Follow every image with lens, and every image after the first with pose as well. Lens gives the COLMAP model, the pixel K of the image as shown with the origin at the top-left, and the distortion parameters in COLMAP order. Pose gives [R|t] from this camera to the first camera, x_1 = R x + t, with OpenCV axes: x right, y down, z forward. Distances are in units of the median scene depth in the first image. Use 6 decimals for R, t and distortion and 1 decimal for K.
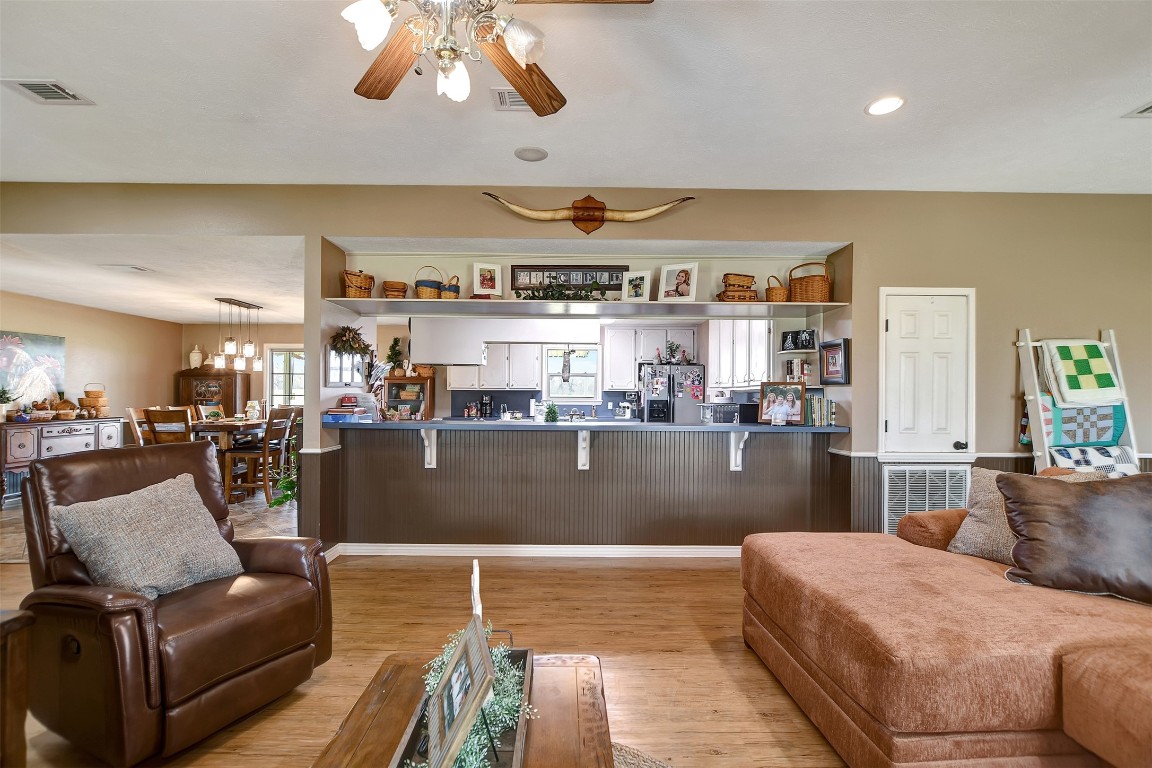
lens RADIAL K [[507.6, 0, 575.9], [0, 507.6, 397.0], [0, 0, 1]] dist [-0.016918, 0.002752]
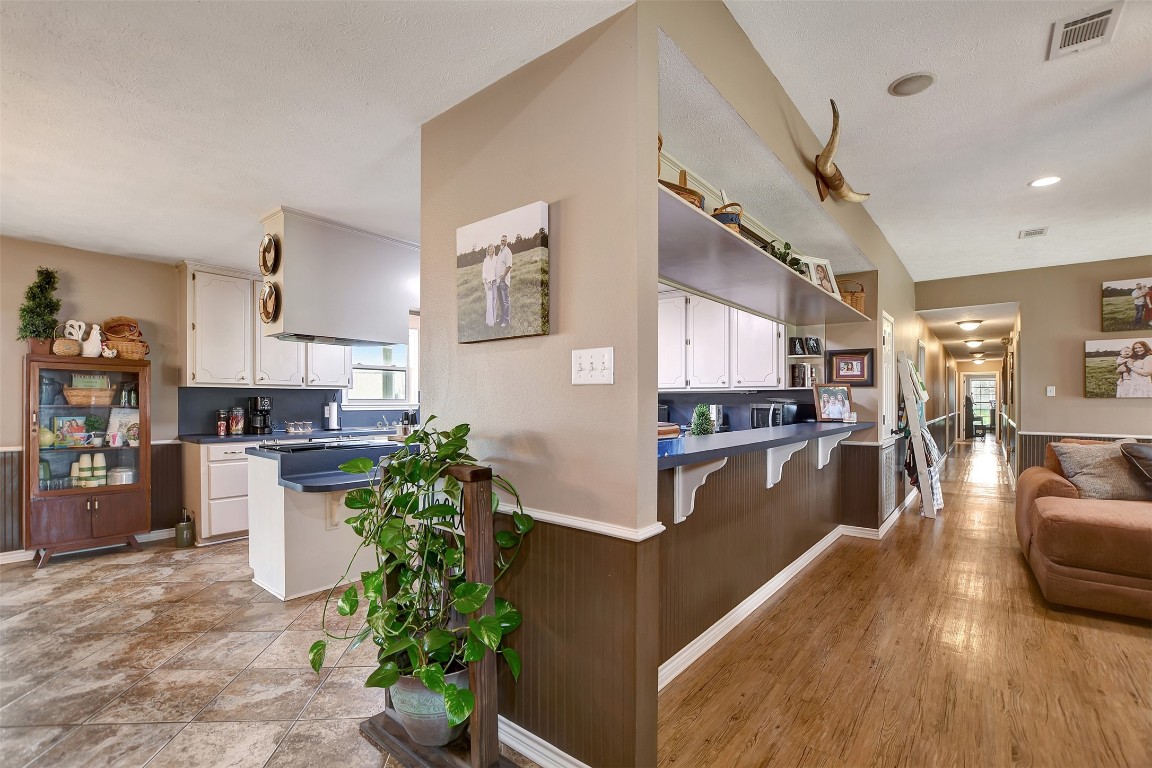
lens RADIAL K [[507.6, 0, 574.7], [0, 507.6, 408.4], [0, 0, 1]] dist [-0.016918, 0.002752]
pose [[0.640003, -0.020313, 0.768104, -0.814531], [0.005121, 0.999741, 0.022173, -0.002154], [-0.768355, -0.010257, 0.639941, 0.731458]]
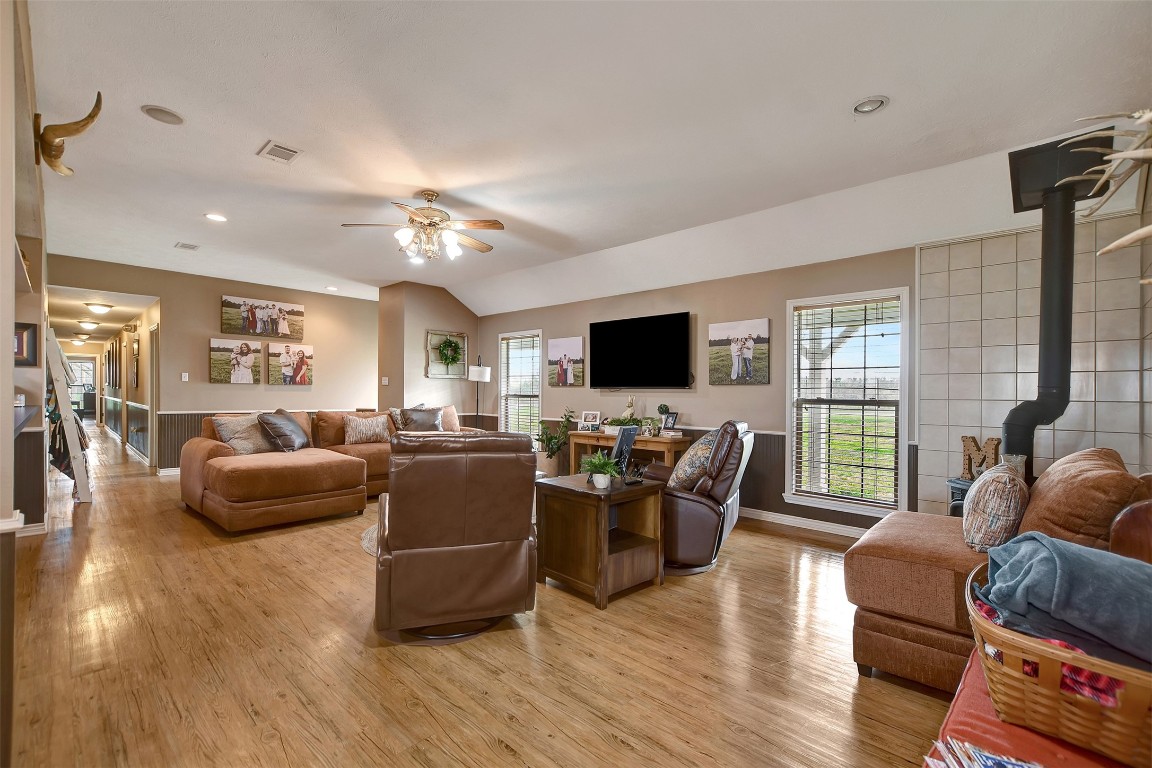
lens RADIAL K [[507.6, 0, 565.8], [0, 507.6, 386.3], [0, 0, 1]] dist [-0.016918, 0.002752]
pose [[-0.704914, -0.009817, 0.709225, -0.991978], [-0.014905, 0.999888, -0.000975, 0.001699], [-0.709136, -0.011258, -0.704982, 0.900231]]
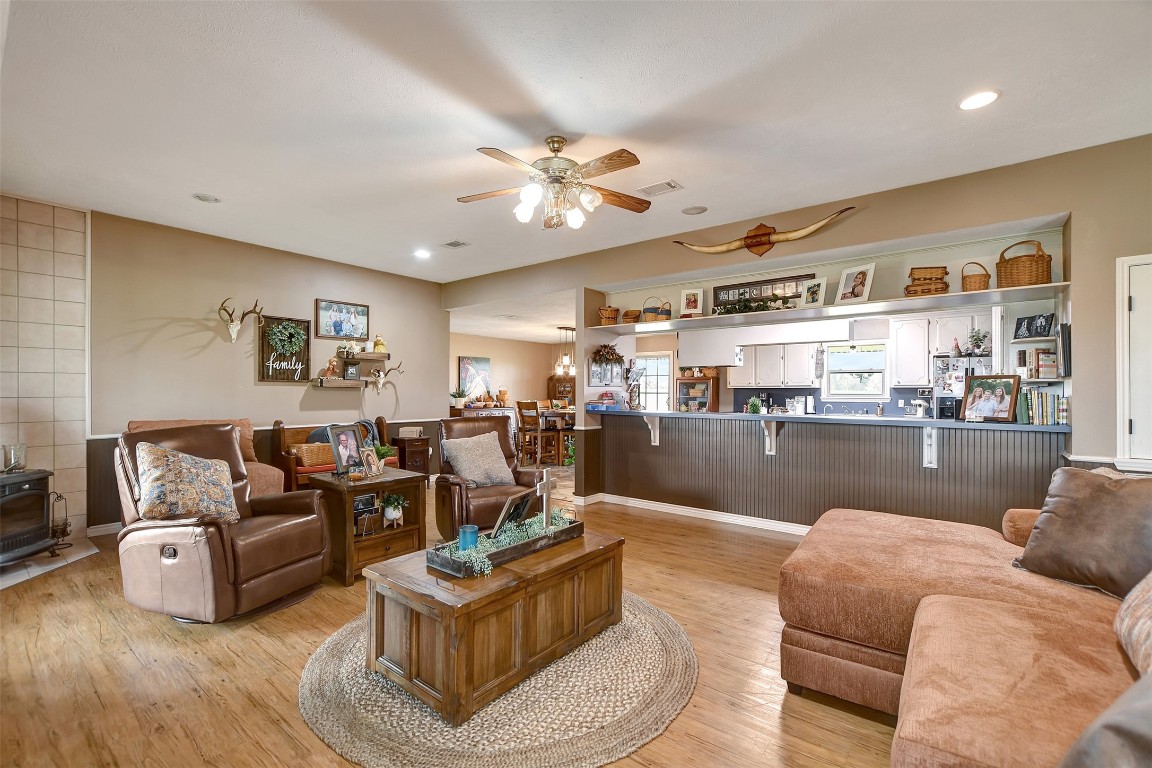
lens RADIAL K [[507.6, 0, 570.6], [0, 507.6, 392.6], [0, 0, 1]] dist [-0.016918, 0.002752]
pose [[0.769787, -0.003572, -0.638291, 0.407137], [-0.000752, 0.999979, -0.006502, 0.008201], [0.638300, 0.005485, 0.769768, -0.189382]]
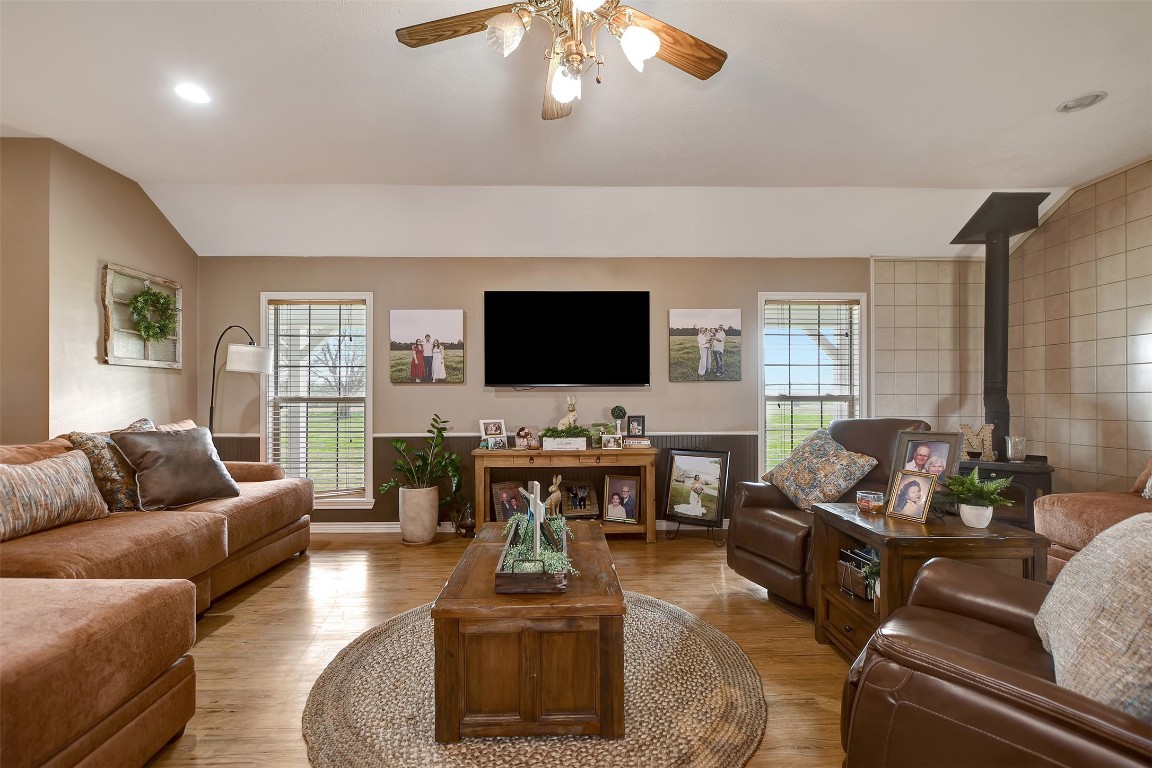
lens RADIAL K [[507.6, 0, 568.9], [0, 507.6, 393.1], [0, 0, 1]] dist [-0.016918, 0.002752]
pose [[-0.999967, -0.008021, -0.001401, -0.091520], [-0.008007, 0.999922, -0.009612, 0.029308], [0.001478, -0.009601, -0.999953, 0.814637]]
